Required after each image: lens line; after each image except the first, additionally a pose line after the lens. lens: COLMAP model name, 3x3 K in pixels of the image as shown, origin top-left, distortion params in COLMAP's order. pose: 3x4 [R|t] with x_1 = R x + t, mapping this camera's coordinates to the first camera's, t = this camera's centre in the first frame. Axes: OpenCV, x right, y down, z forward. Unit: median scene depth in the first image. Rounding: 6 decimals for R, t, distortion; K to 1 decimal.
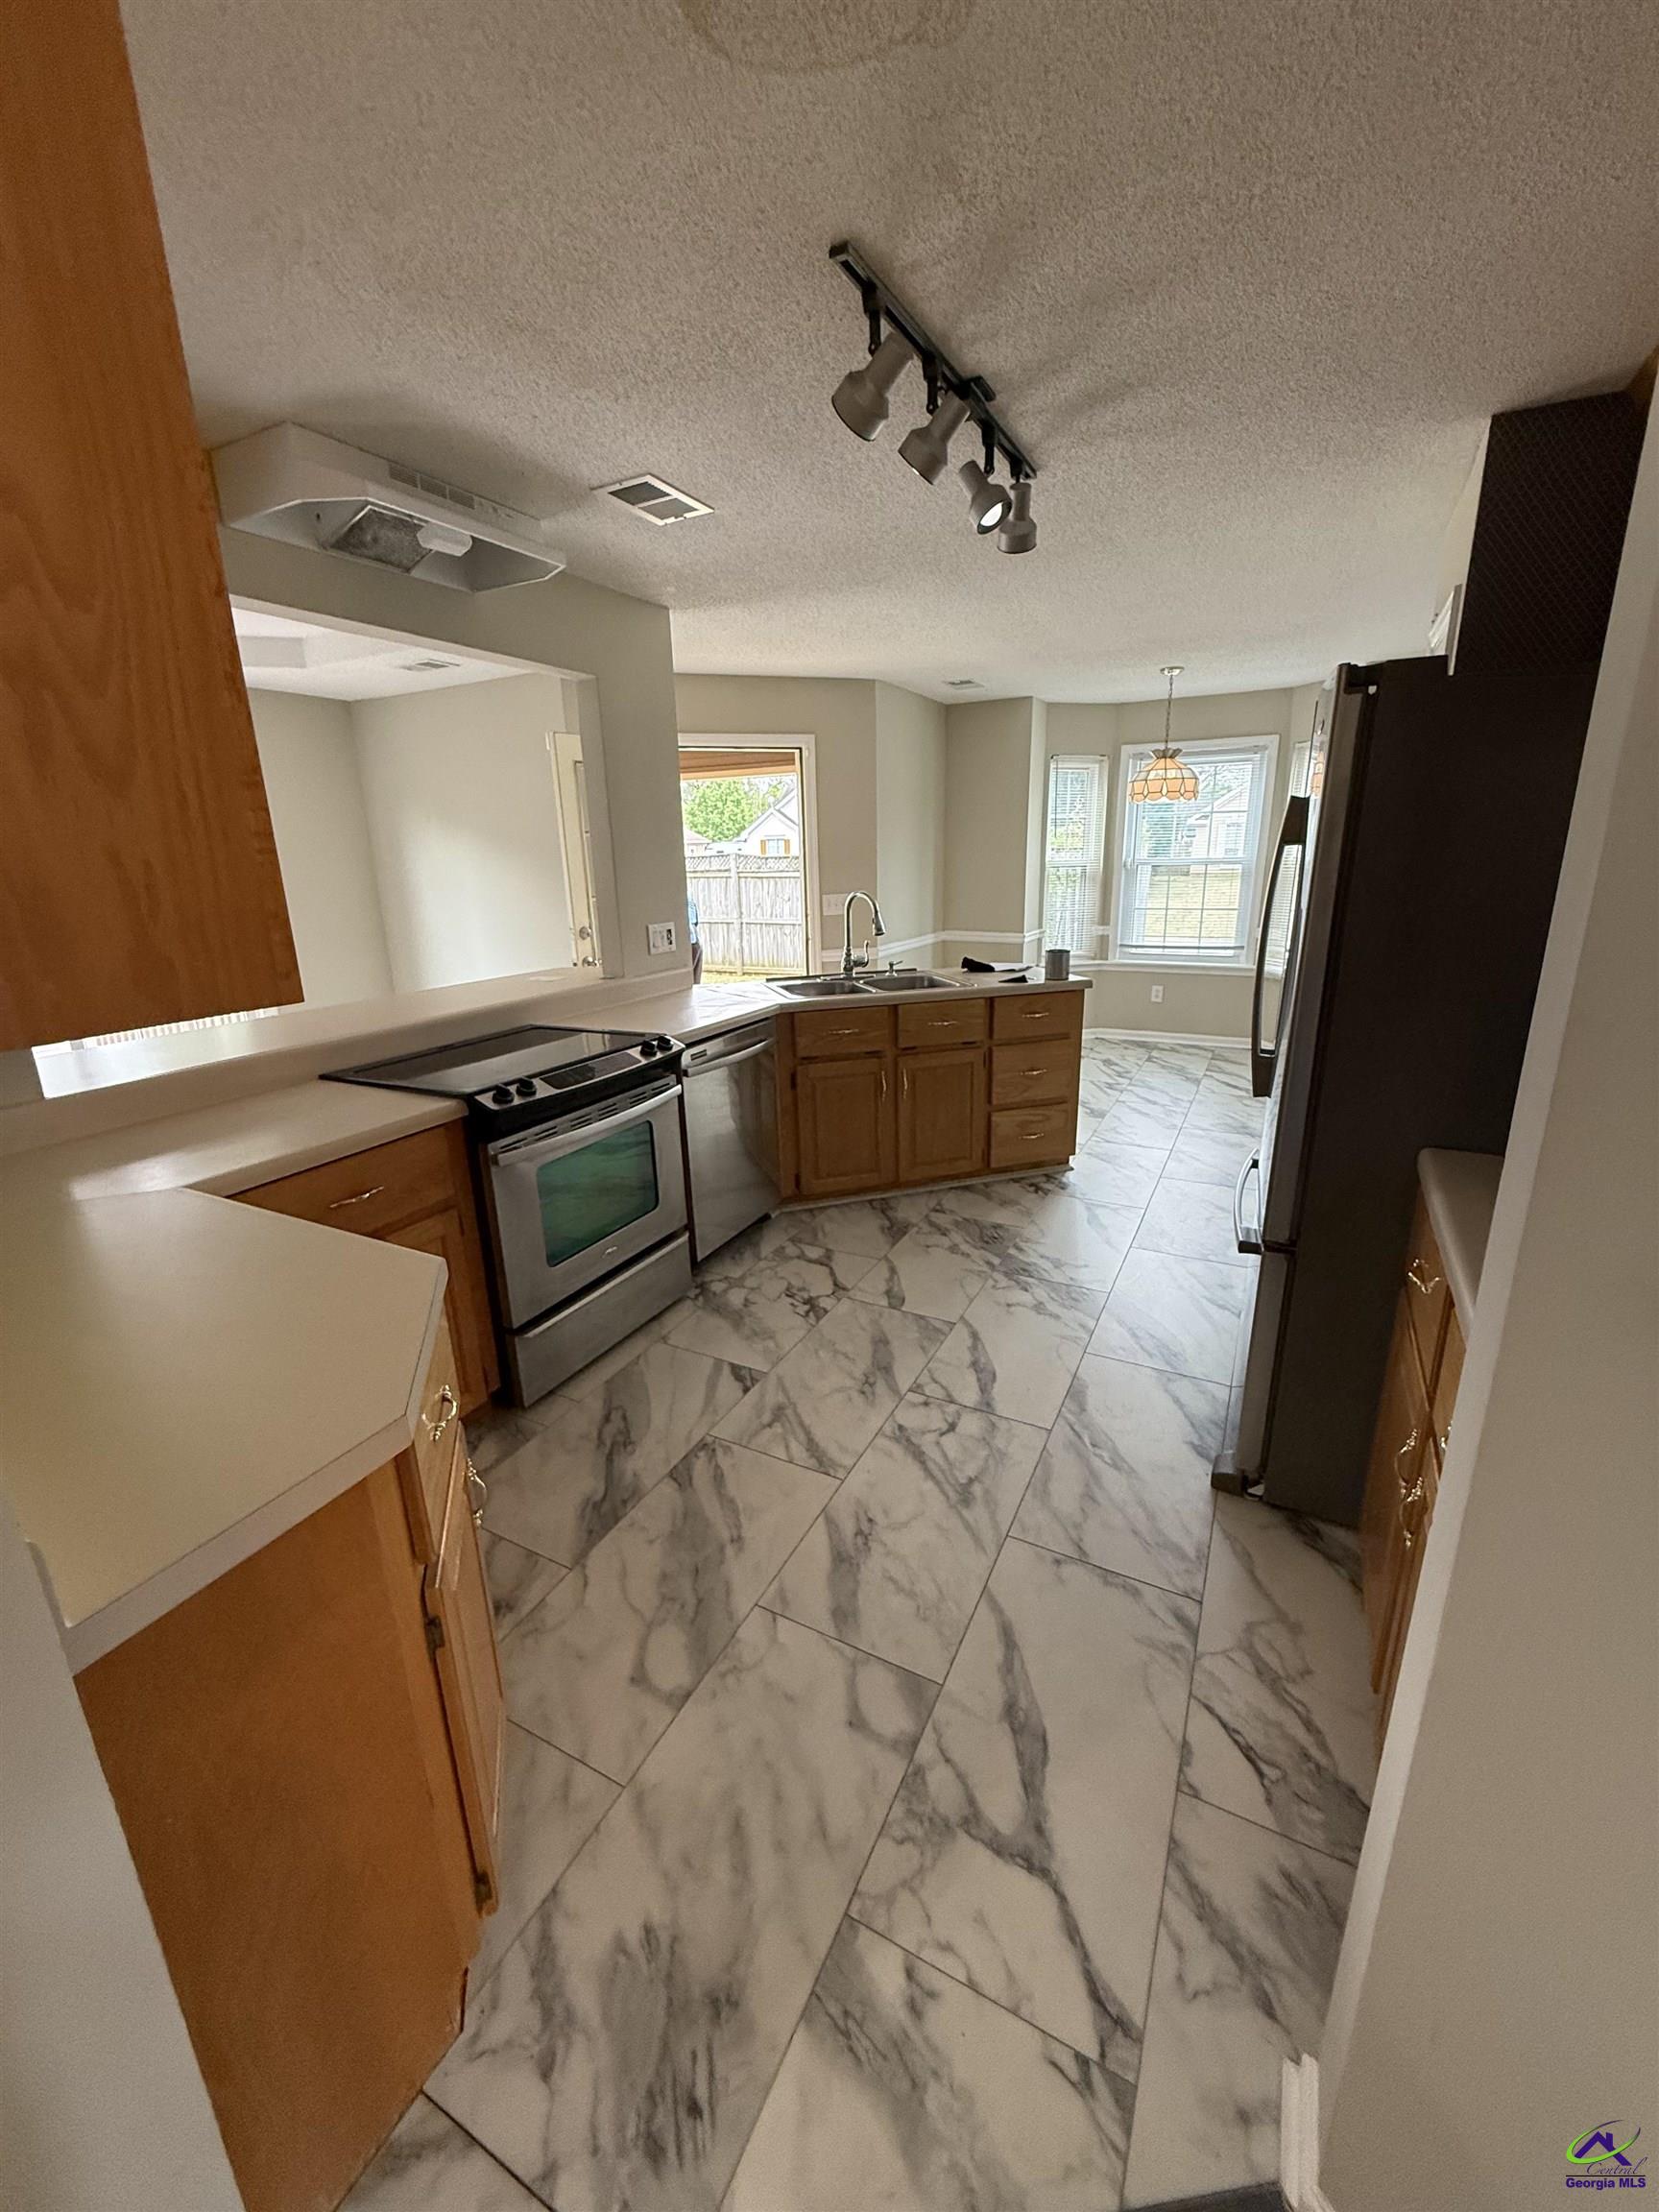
lens RADIAL K [[880.2, 0, 826.8], [0, 880.2, 1105.9], [0, 0, 1]] dist [-0.004342, -0.000121]
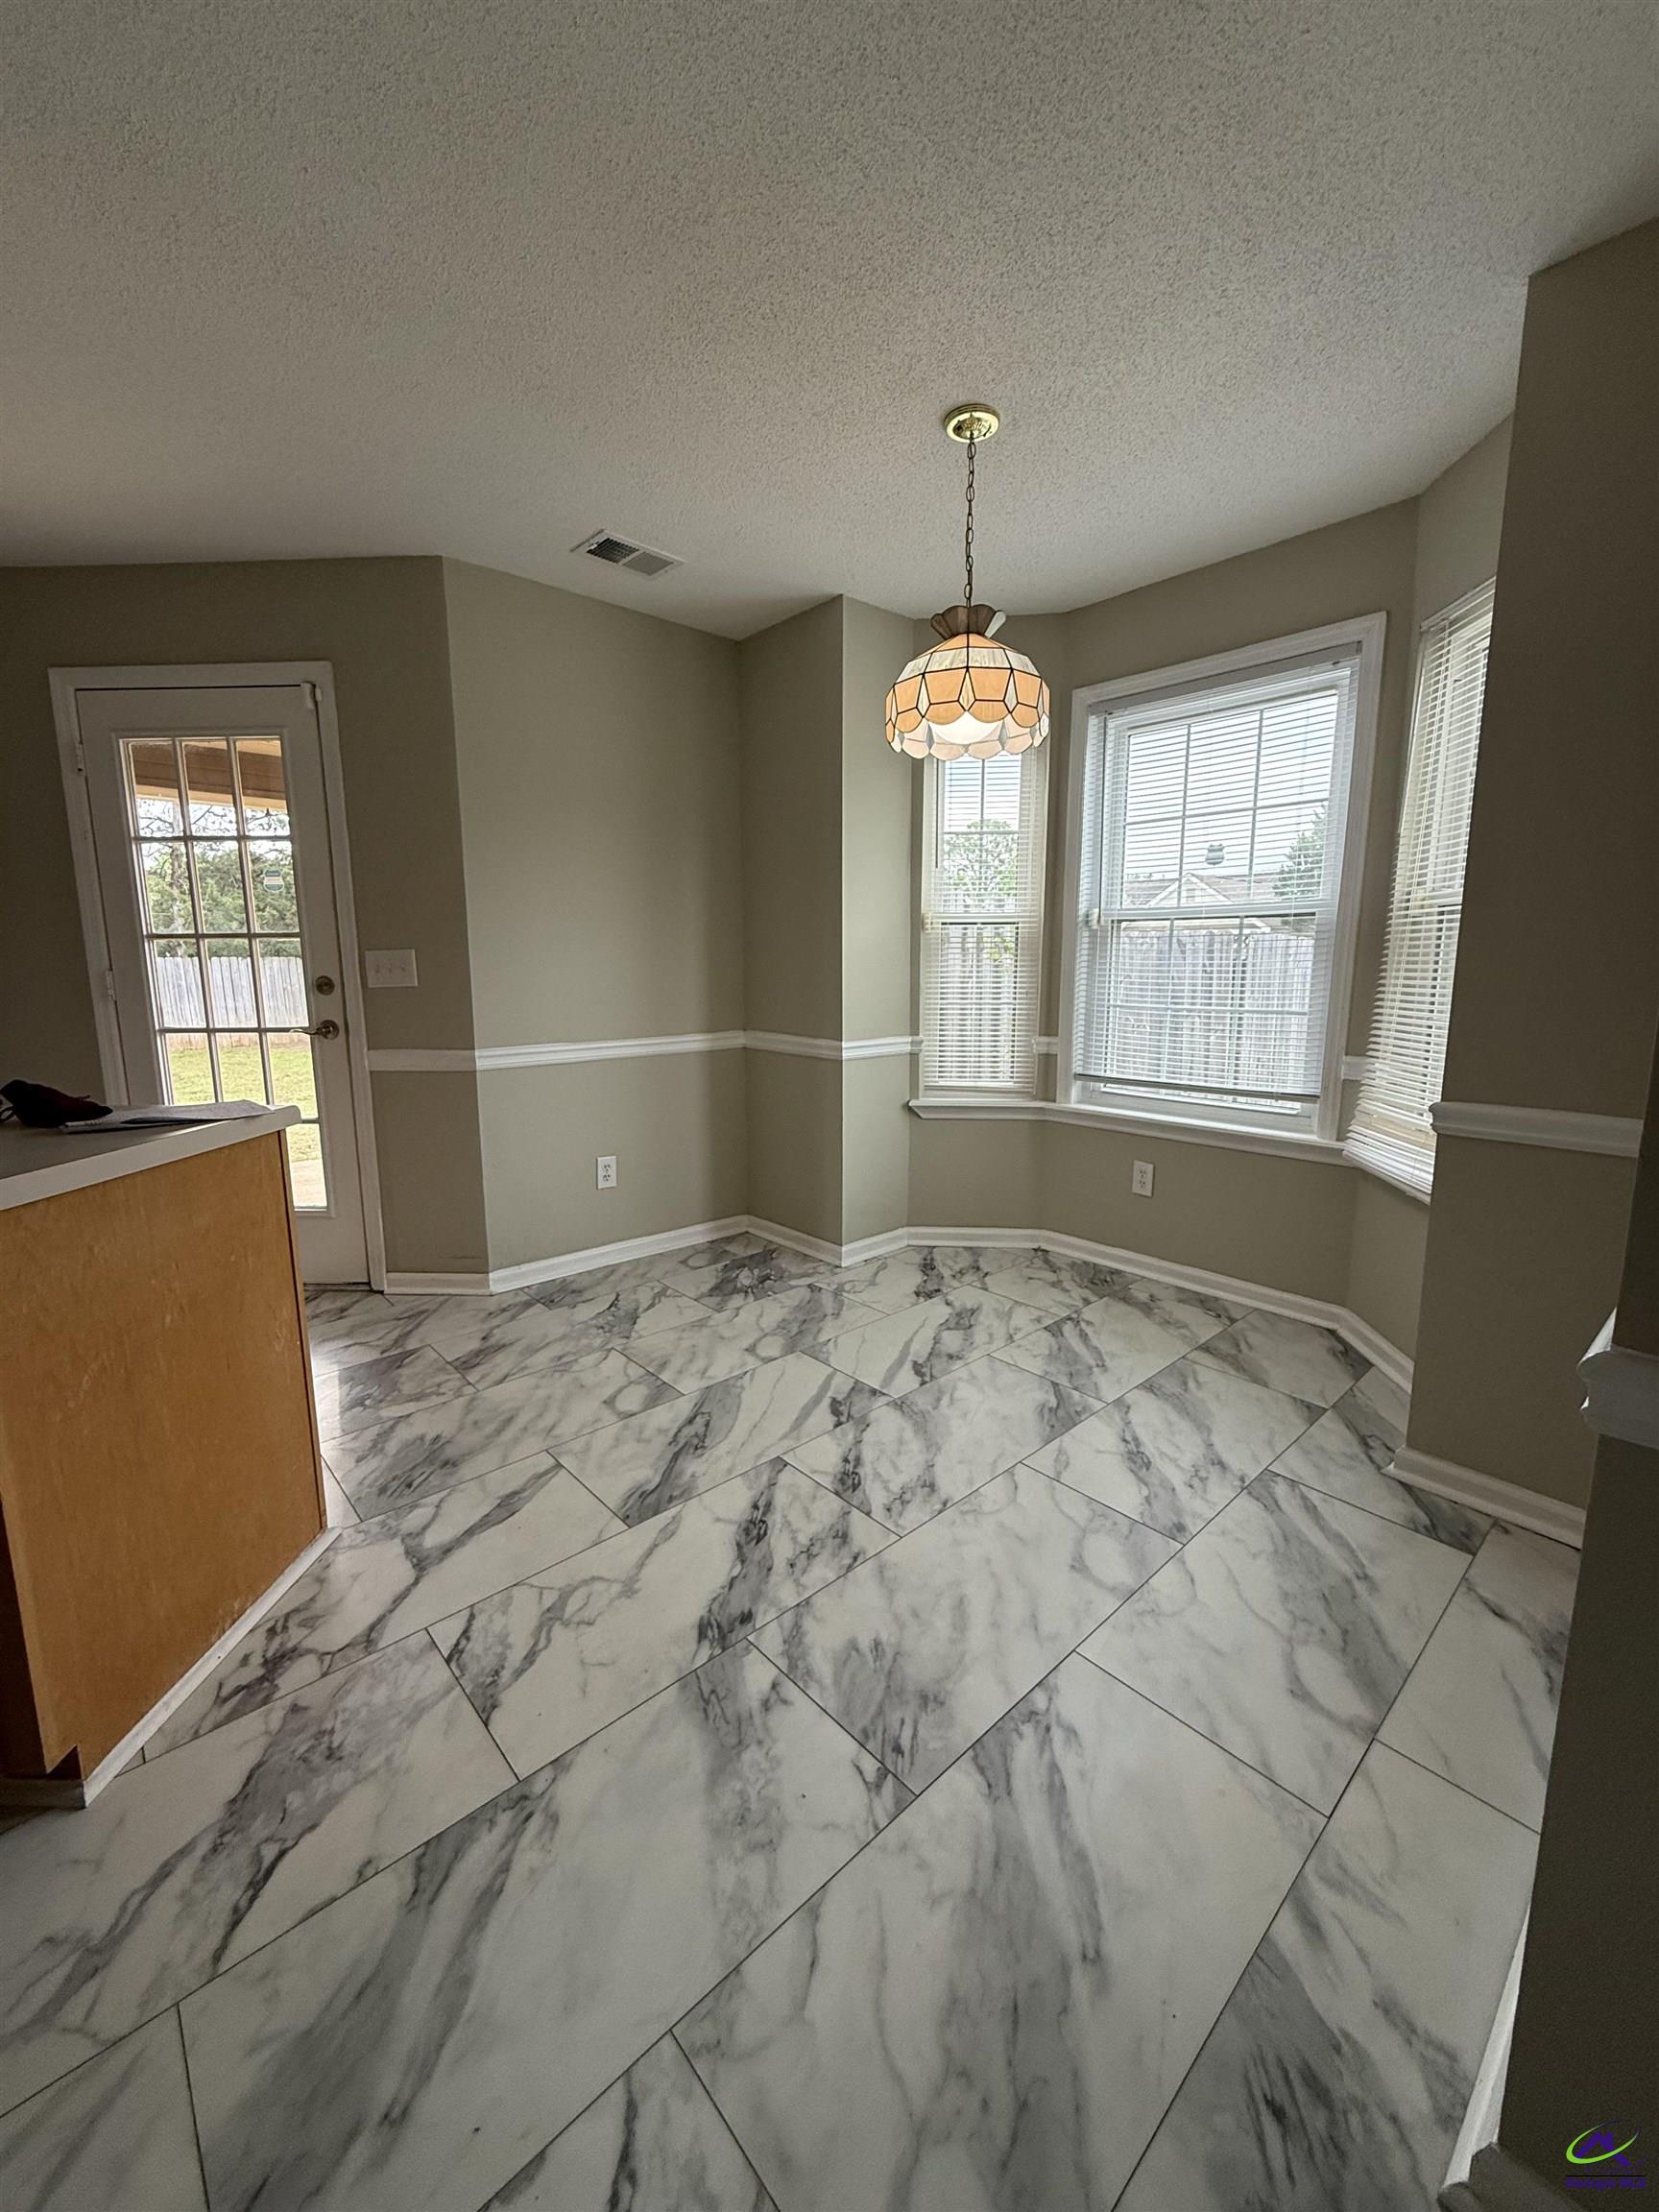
lens RADIAL K [[880.2, 0, 829.1], [0, 880.2, 1099.9], [0, 0, 1]] dist [-0.004342, -0.000121]
pose [[0.936764, 0.074499, -0.341940, 0.396415], [-0.112777, 0.989217, -0.093436, -0.110950], [0.331292, 0.126090, 0.935065, 0.507620]]
